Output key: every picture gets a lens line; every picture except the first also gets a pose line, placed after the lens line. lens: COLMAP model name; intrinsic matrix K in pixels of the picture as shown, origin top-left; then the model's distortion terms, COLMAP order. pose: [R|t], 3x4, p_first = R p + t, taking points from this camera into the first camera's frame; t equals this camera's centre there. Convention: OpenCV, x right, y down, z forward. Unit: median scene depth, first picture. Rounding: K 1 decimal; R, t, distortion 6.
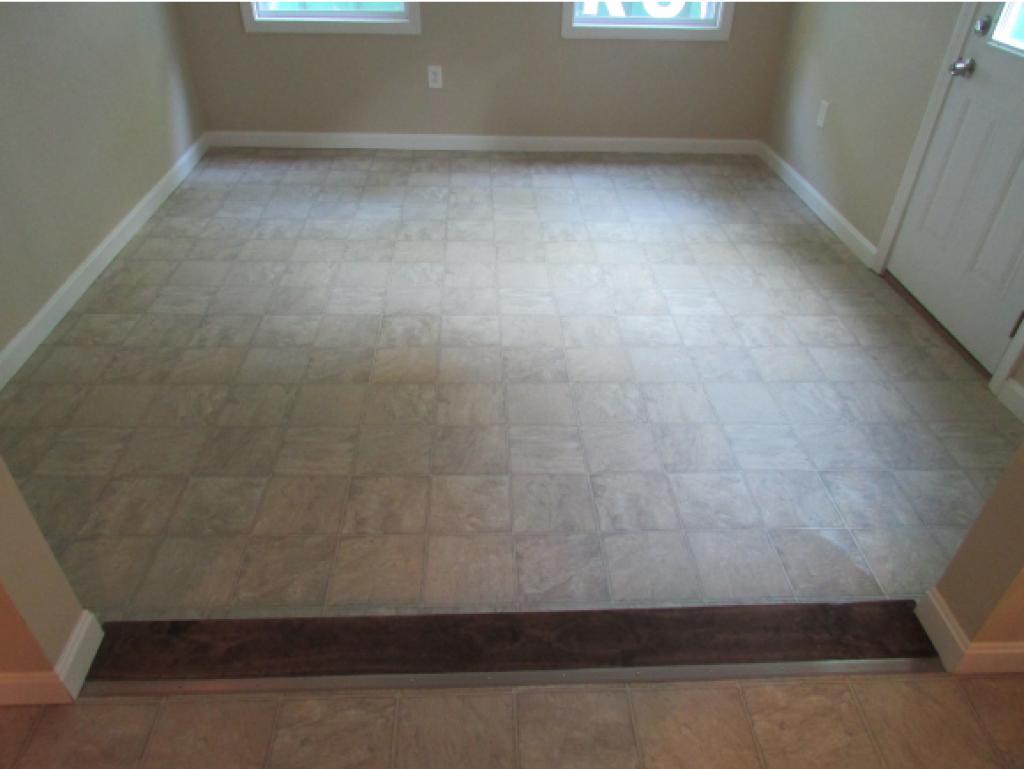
lens RADIAL K [[724.4, 0, 512.0], [0, 724.4, 384.5], [0, 0, 1]] dist [-0.035679, 0.003511]
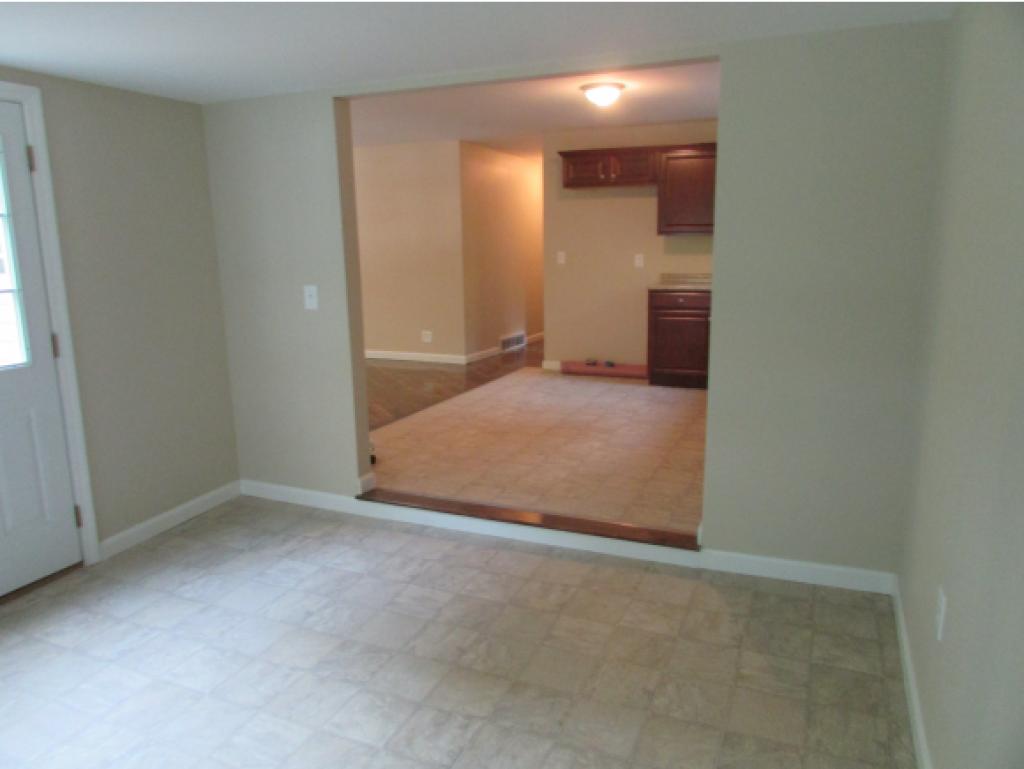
lens RADIAL K [[724.4, 0, 512.0], [0, 724.4, 384.5], [0, 0, 1]] dist [-0.035679, 0.003511]
pose [[-0.898148, -0.100728, 0.428000, -0.595848], [0.252980, 0.677771, 0.690382, -0.992186], [-0.359627, 0.728341, -0.583256, 1.323901]]
